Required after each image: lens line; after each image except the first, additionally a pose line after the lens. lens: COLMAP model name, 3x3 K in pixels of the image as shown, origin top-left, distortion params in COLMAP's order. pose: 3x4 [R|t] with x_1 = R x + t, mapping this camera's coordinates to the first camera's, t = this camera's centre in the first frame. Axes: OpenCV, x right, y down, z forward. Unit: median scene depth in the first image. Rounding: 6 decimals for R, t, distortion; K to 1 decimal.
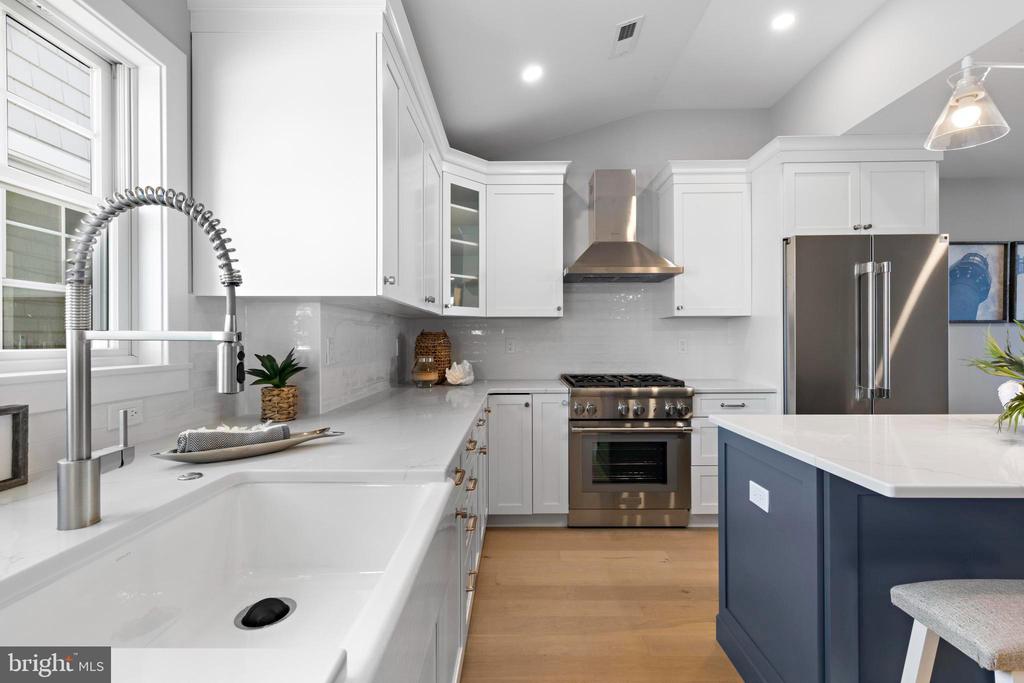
lens RADIAL K [[462.2, 0, 516.4], [0, 462.2, 334.9], [0, 0, 1]] dist [0.003039, 0.000074]
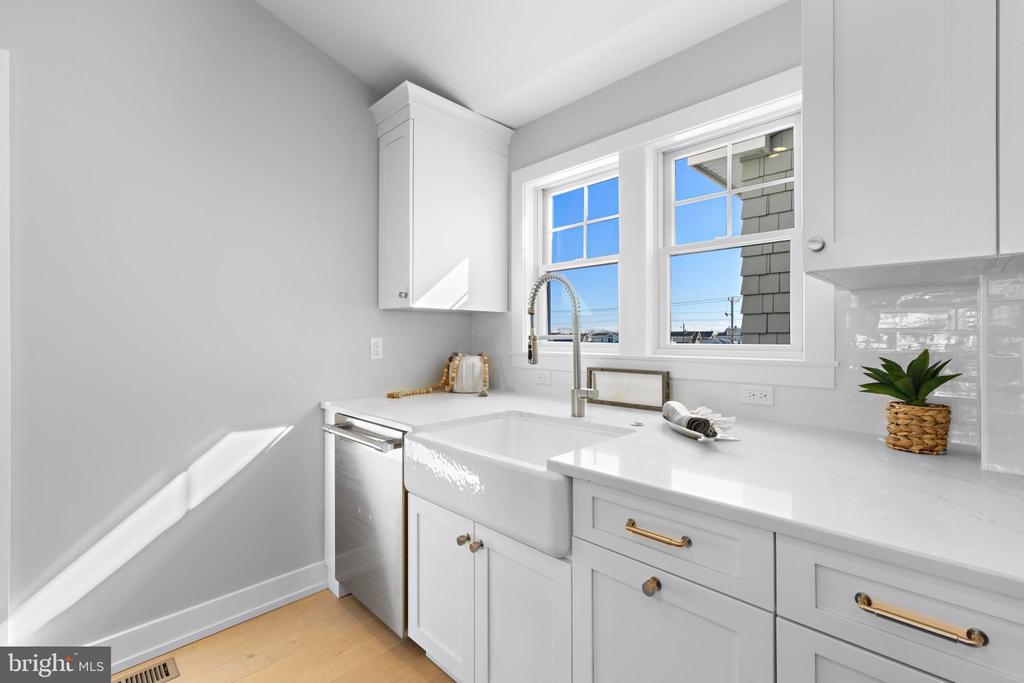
lens RADIAL K [[449.4, 0, 513.5], [0, 449.4, 336.2], [0, 0, 1]] dist [0.000618, -0.000067]
pose [[-0.697163, 0.003316, -0.716905, 0.225751], [0.008746, 0.999954, -0.003879, 0.002880], [0.716859, -0.008974, -0.697160, 0.592749]]
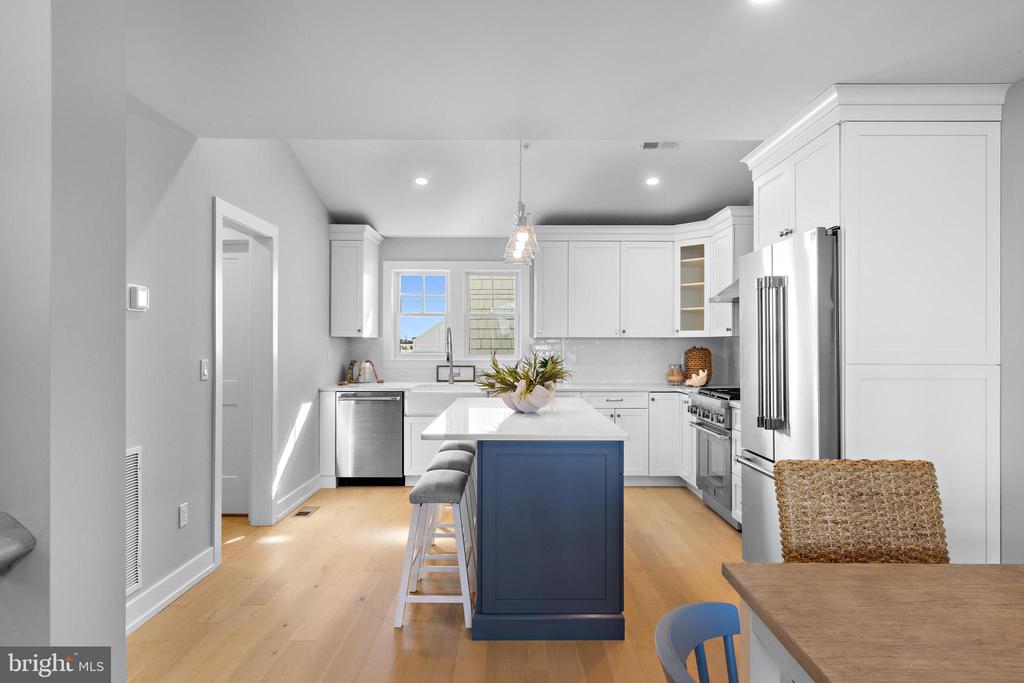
lens RADIAL K [[598.5, 0, 512.0], [0, 598.5, 341.5], [0, 0, 1]] dist [-0.002608, 0.000031]
pose [[0.011615, -0.001891, -0.999931, 1.647833], [0.005215, 0.999985, -0.001831, -0.026452], [0.999919, -0.005193, 0.011625, 0.424201]]
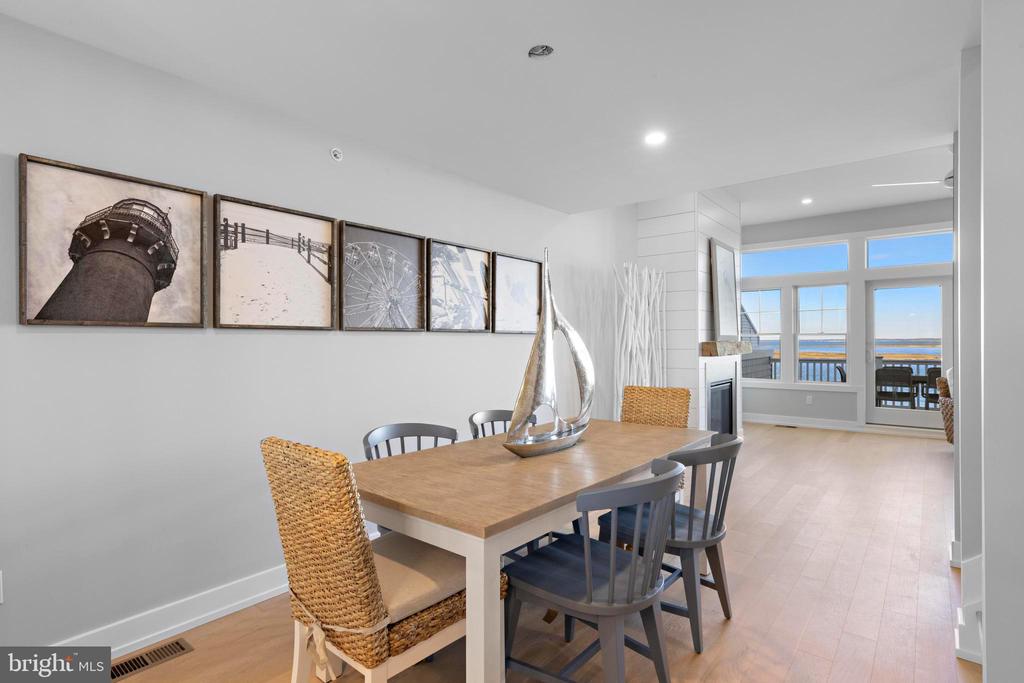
lens RADIAL K [[522.8, 0, 512.0], [0, 522.8, 341.5], [0, 0, 1]] dist [0.011656, 0.000065]
pose [[0.616449, 0.000997, 0.787394, 0.849036], [-0.002019, 0.999998, 0.000315, -0.011571], [-0.787392, -0.001784, 0.616450, 0.302513]]
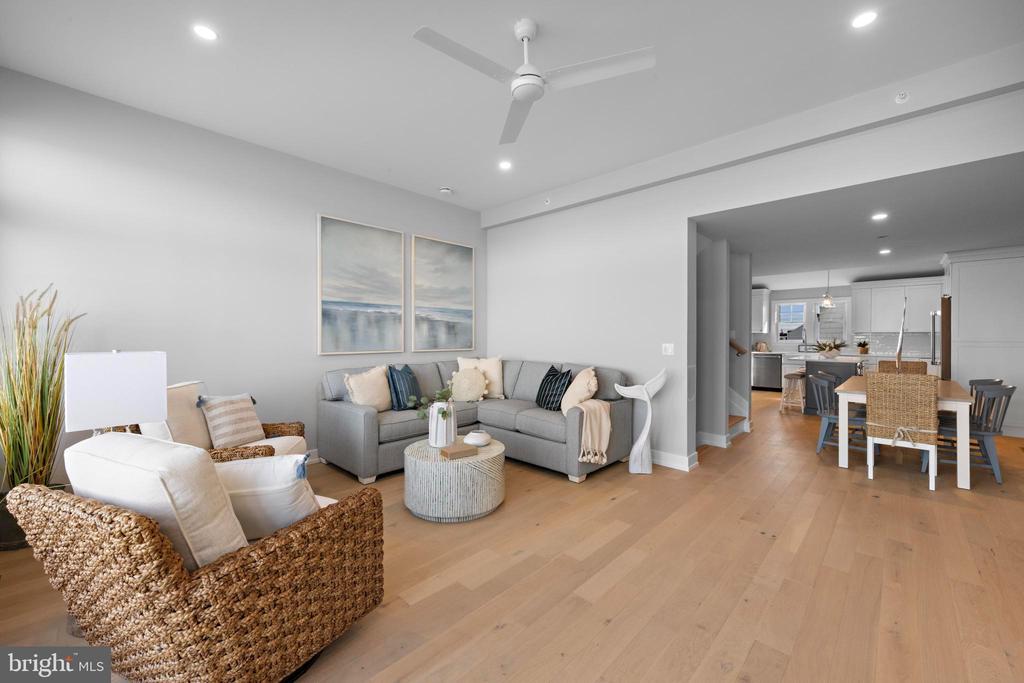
lens RADIAL K [[398.6, 0, 511.4], [0, 398.6, 336.9], [0, 0, 1]] dist [0.001150, 0.000116]
pose [[-0.689194, 0.004802, -0.724561, 3.383140], [0.007221, 0.999974, -0.000242, -0.028289], [0.724540, -0.005399, -0.689211, 0.707847]]
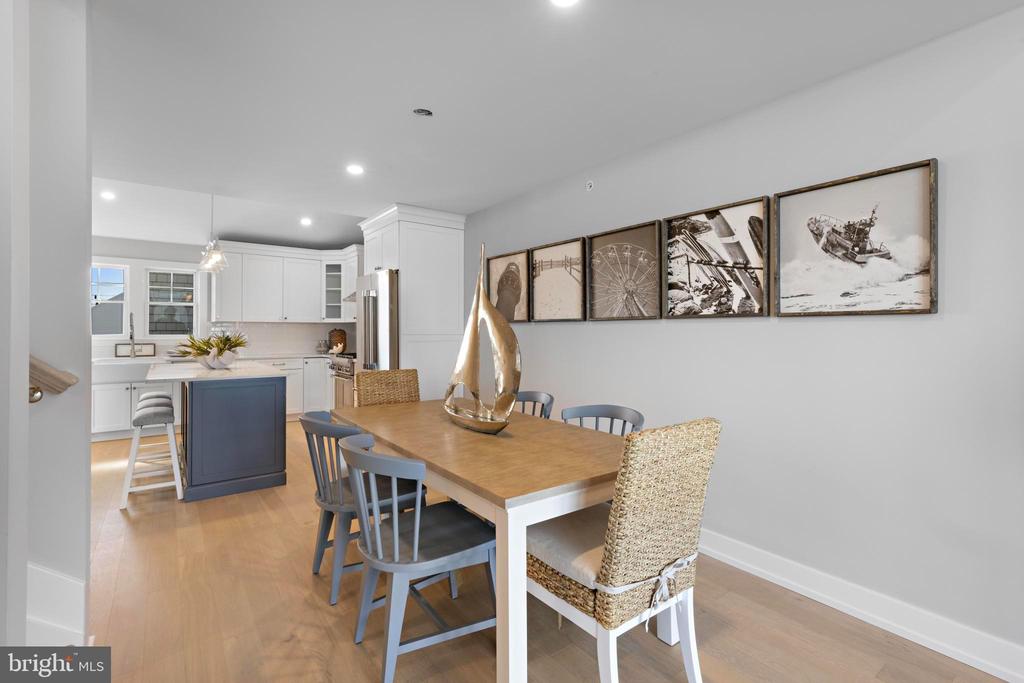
lens RADIAL K [[462.2, 0, 516.4], [0, 462.2, 334.9], [0, 0, 1]] dist [0.003039, 0.000074]
pose [[0.612830, 0.011394, -0.790132, 2.110450], [0.000242, 0.999893, 0.014607, -0.013647], [0.790215, -0.009142, 0.612762, 0.330074]]
